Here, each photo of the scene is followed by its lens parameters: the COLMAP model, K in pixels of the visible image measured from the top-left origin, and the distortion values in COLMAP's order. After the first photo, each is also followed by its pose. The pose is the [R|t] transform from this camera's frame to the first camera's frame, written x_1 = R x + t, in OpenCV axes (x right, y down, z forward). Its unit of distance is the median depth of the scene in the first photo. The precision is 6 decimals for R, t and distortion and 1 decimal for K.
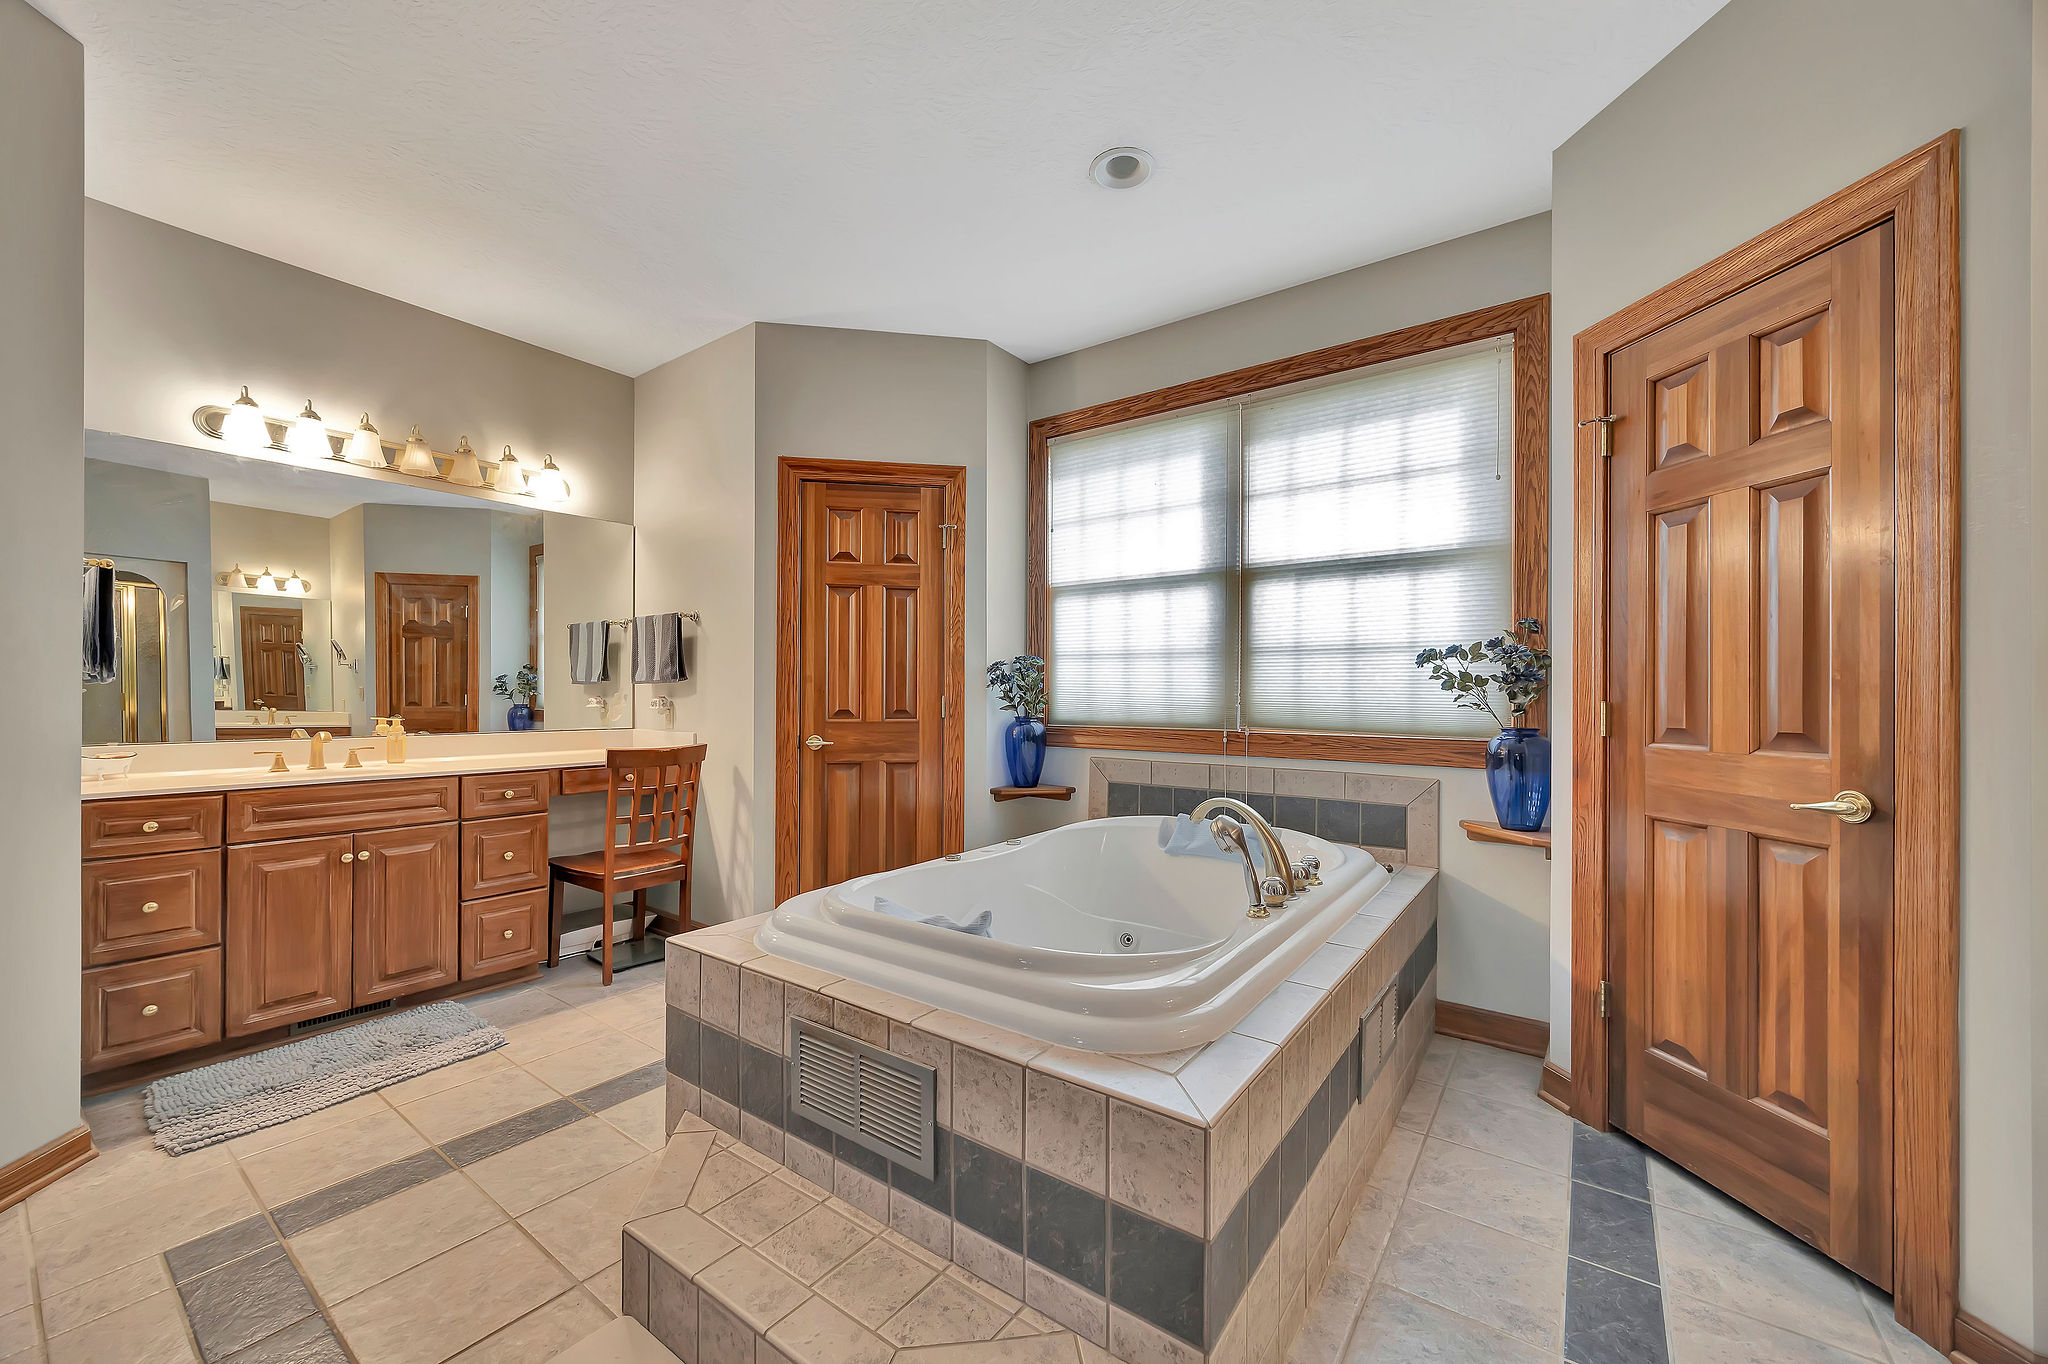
lens RADIAL K [[783.2, 0, 1031.8], [0, 783.2, 698.8], [0, 0, 1]] dist [-0.000388, 0.000290]
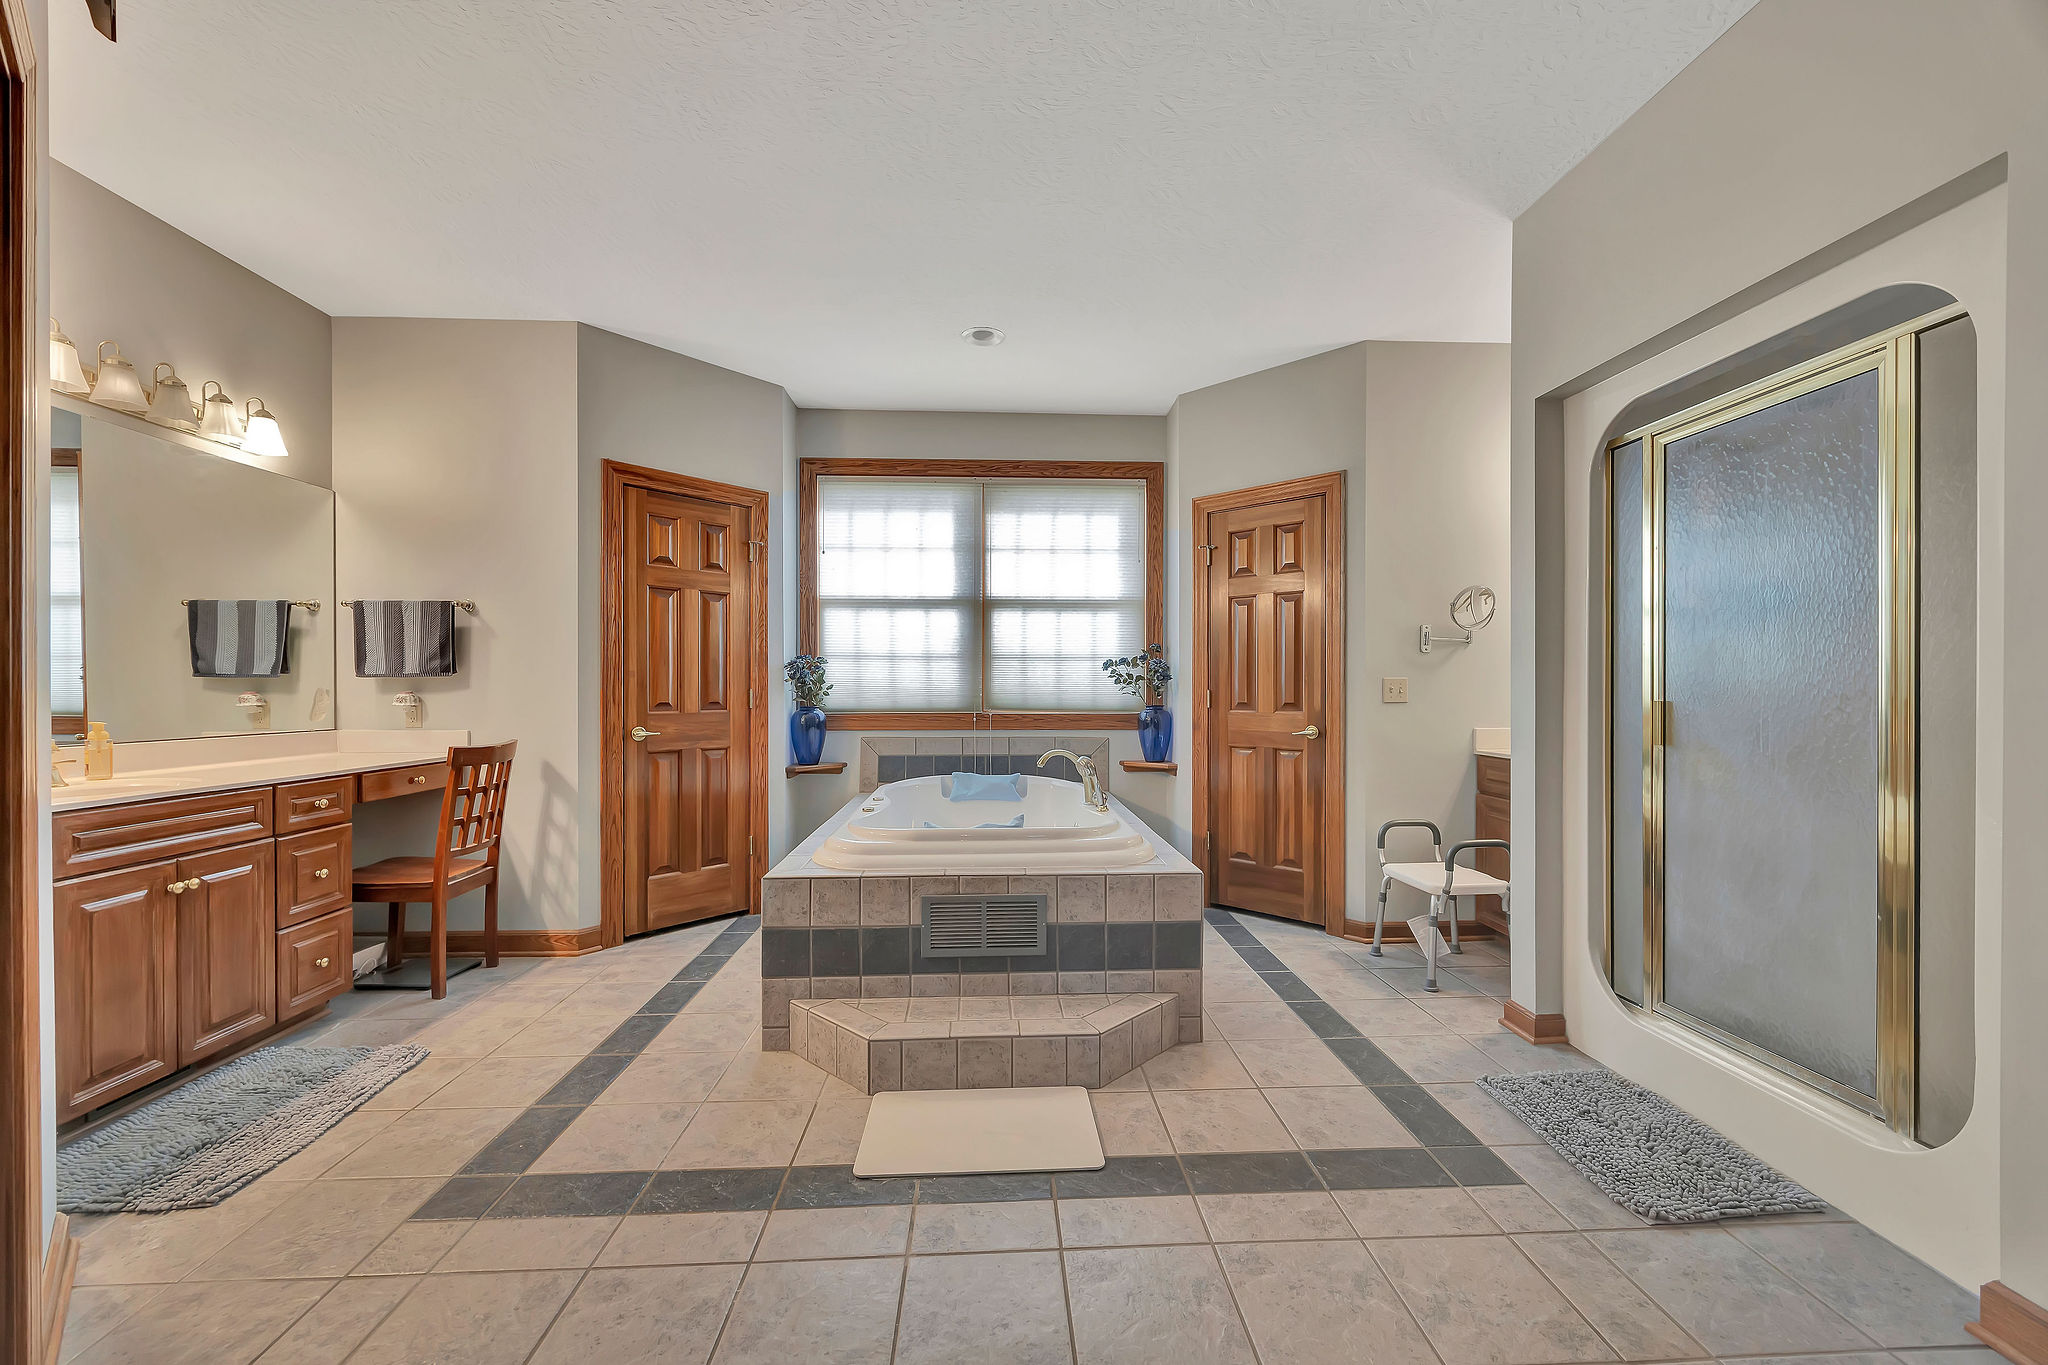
lens RADIAL K [[783.2, 0, 1031.8], [0, 783.2, 699.3], [0, 0, 1]] dist [-0.000388, 0.000290]
pose [[0.781675, -0.013215, 0.623545, -0.589095], [0.006831, 0.999897, 0.012629, -0.000608], [-0.623648, -0.005612, 0.781685, -0.183370]]
